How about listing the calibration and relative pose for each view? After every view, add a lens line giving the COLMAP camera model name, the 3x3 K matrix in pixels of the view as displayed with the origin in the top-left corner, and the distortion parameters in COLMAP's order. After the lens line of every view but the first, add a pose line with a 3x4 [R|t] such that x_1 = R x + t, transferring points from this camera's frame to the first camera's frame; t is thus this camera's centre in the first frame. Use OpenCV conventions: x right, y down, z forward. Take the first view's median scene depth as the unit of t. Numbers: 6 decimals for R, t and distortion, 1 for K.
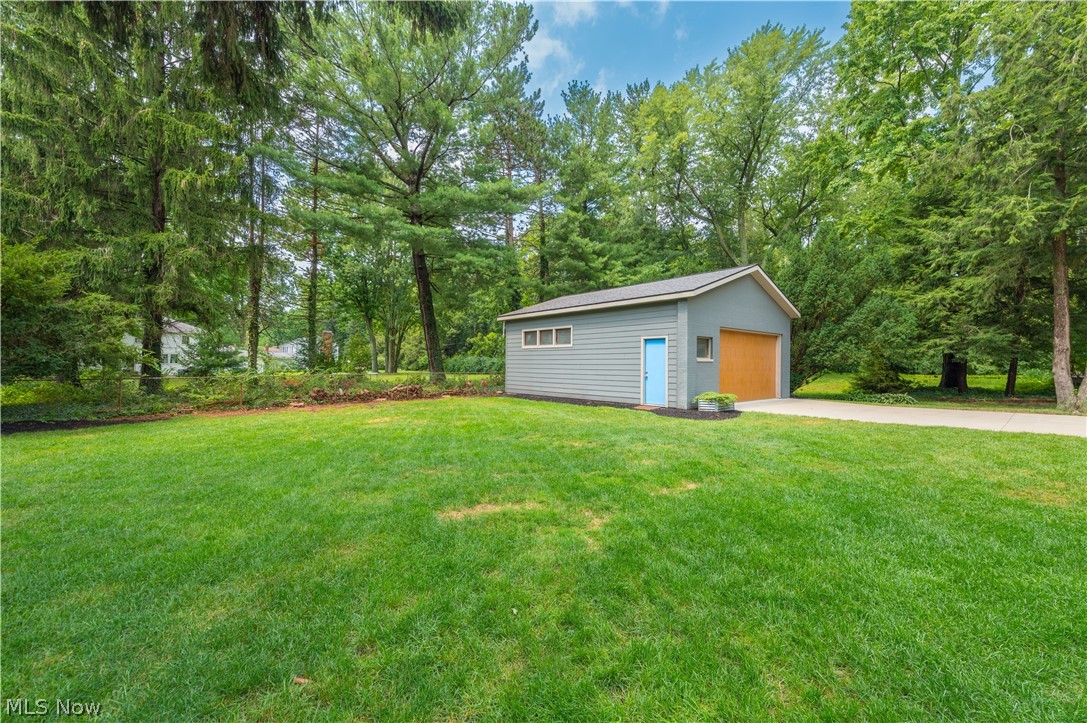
lens RADIAL K [[427.7, 0, 552.5], [0, 427.7, 364.5], [0, 0, 1]] dist [0.013857, -0.003462]
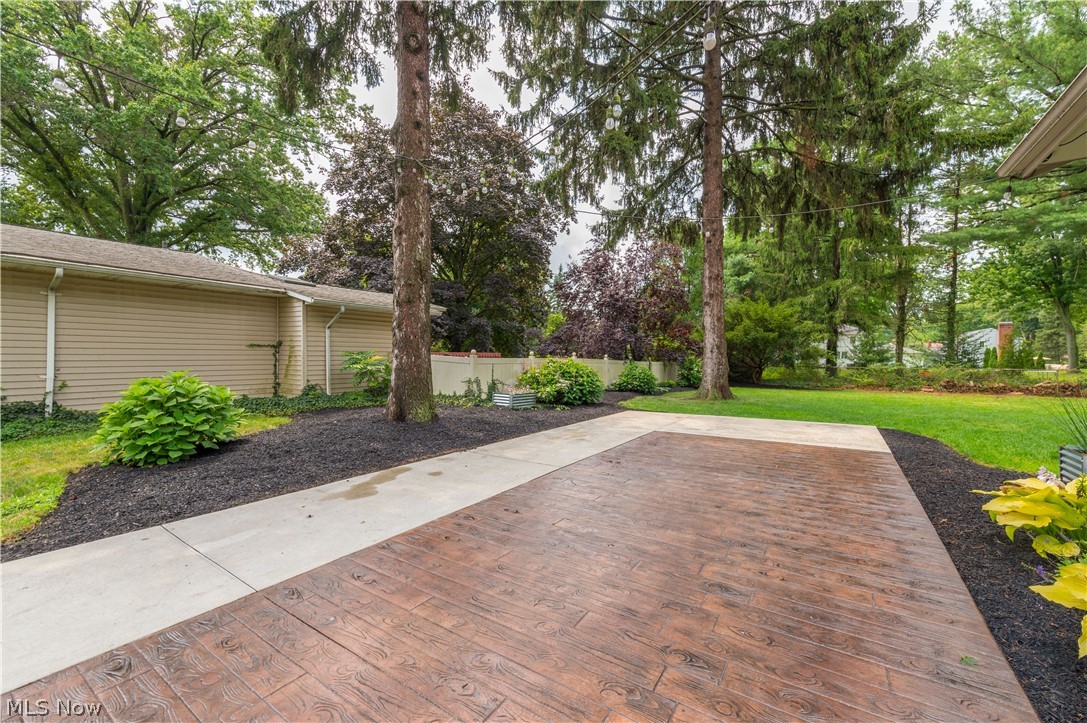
lens RADIAL K [[427.7, 0, 558.1], [0, 427.7, 356.5], [0, 0, 1]] dist [0.013857, -0.003462]
pose [[0.258727, 0.000394, -0.965950, 0.328645], [-0.008875, 0.999959, -0.001969, 0.002080], [0.965910, 0.009082, 0.258720, -0.369831]]
